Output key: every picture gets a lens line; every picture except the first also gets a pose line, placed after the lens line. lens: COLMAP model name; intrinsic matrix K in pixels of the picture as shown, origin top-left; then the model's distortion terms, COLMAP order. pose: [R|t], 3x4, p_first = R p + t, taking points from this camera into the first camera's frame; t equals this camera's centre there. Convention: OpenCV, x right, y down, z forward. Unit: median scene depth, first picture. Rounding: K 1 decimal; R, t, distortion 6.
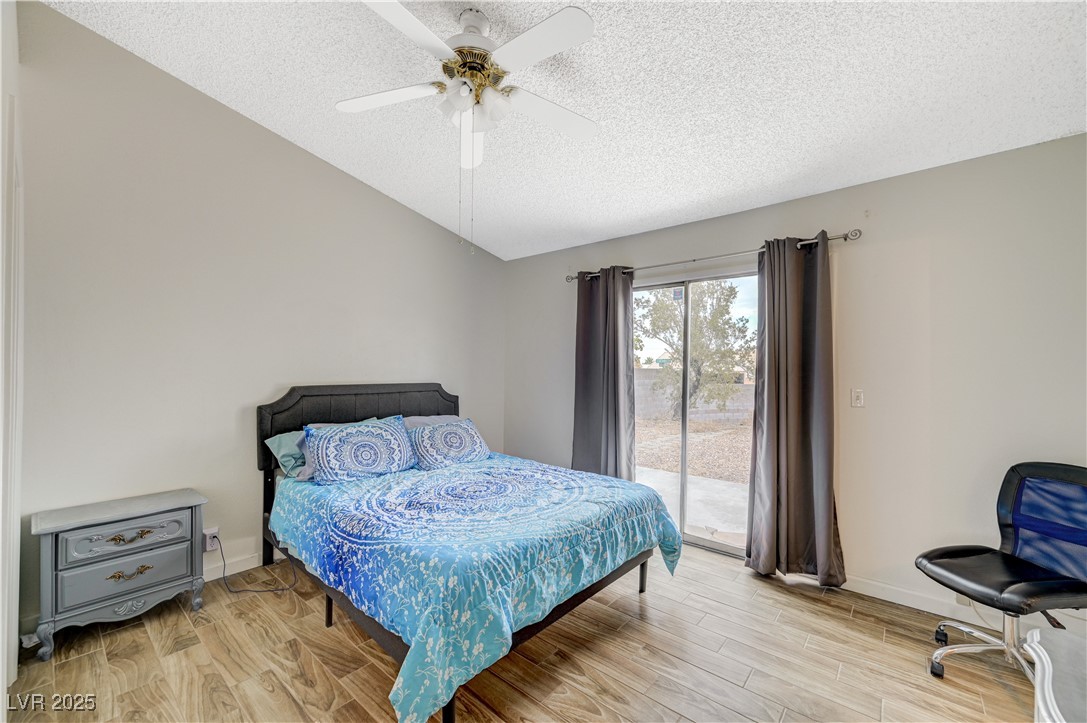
lens RADIAL K [[432.2, 0, 547.5], [0, 432.2, 366.2], [0, 0, 1]] dist [0.000191, 0.000143]
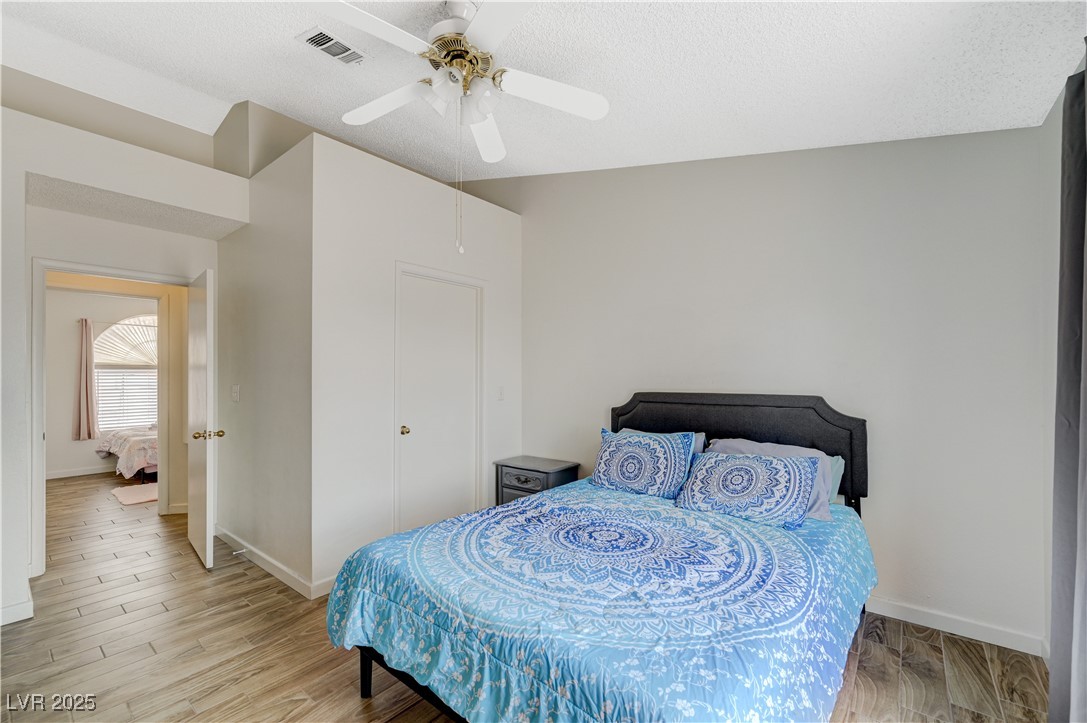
lens RADIAL K [[452.1, 0, 547.6], [0, 452.1, 370.0], [0, 0, 1]] dist [-0.001669, -0.000058]
pose [[0.039074, -0.016653, -0.999098, 0.707144], [0.005137, 0.999851, -0.016465, 0.014323], [0.999223, -0.004489, 0.039154, 1.009280]]
